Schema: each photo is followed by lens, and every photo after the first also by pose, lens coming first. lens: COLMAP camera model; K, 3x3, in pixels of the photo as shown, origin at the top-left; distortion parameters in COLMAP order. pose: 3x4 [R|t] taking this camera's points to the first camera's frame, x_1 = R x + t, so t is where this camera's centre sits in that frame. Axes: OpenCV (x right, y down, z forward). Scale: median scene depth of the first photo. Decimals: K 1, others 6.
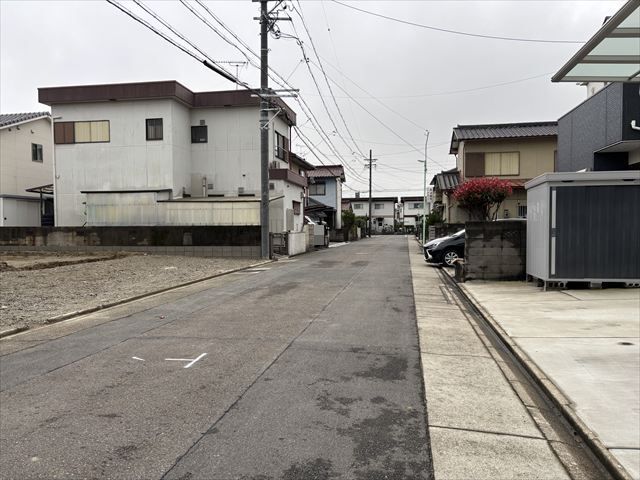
lens RADIAL K [[482.9, 0, 319.5], [0, 482.9, 244.5], [0, 0, 1]] dist [0.054667, -0.066524]
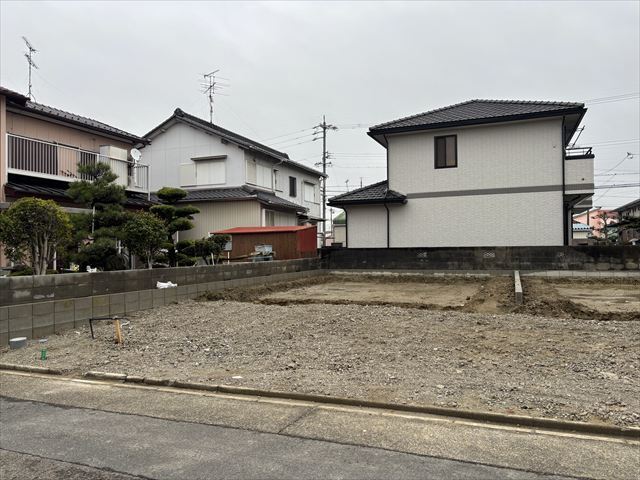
lens RADIAL K [[482.9, 0, 318.5], [0, 482.9, 244.9], [0, 0, 1]] dist [0.054667, -0.066524]
pose [[-0.204068, -0.000528, -0.978957, 0.051893], [-0.022301, 0.999743, 0.004110, -0.022800], [0.978703, 0.022671, -0.204027, 0.519369]]
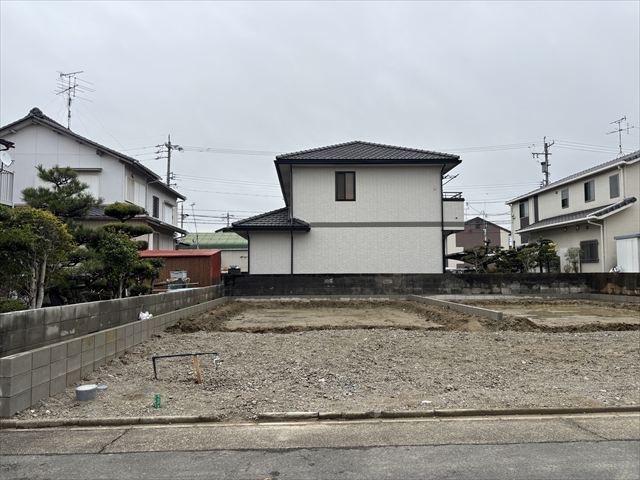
lens RADIAL K [[482.9, 0, 321.3], [0, 482.9, 244.3], [0, 0, 1]] dist [0.054667, -0.066524]
pose [[0.211682, -0.056055, -0.975730, 0.053527], [-0.030024, 0.997510, -0.063820, -0.016044], [0.976877, 0.042805, 0.209472, 0.315511]]
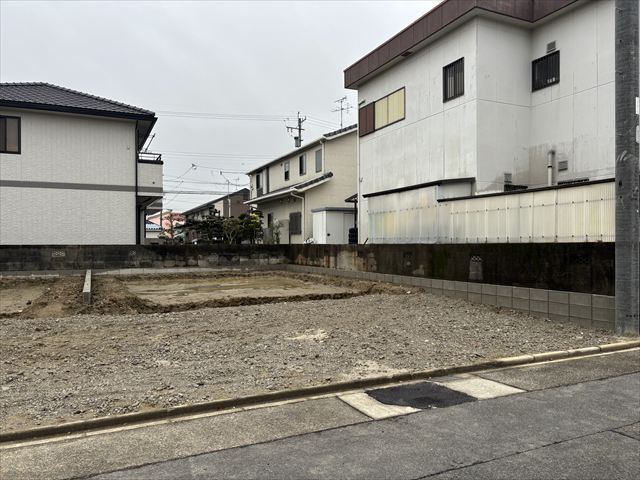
lens RADIAL K [[482.9, 0, 323.8], [0, 482.9, 244.4], [0, 0, 1]] dist [0.054667, -0.066524]
pose [[0.580877, 0.002760, -0.813986, 0.051589], [-0.027131, 0.999504, -0.015972, -0.022918], [0.813539, 0.031362, 0.580664, 0.528360]]
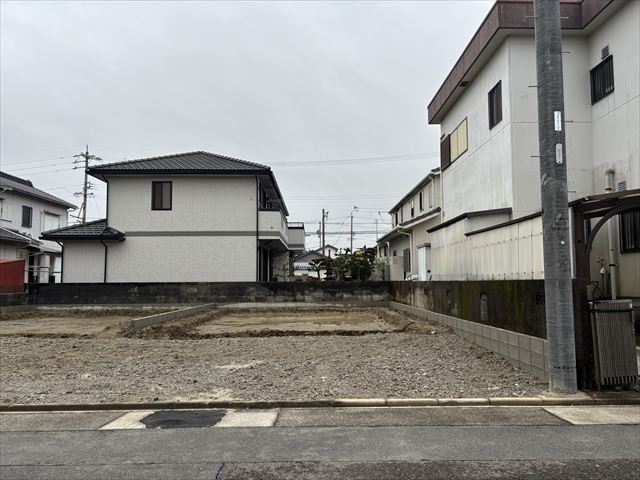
lens RADIAL K [[482.9, 0, 325.7], [0, 482.9, 245.1], [0, 0, 1]] dist [0.054667, -0.066524]
pose [[0.196045, -0.070429, -0.978062, 0.152631], [-0.029658, 0.996535, -0.077704, -0.029142], [0.980146, 0.044241, 0.193277, 0.703691]]
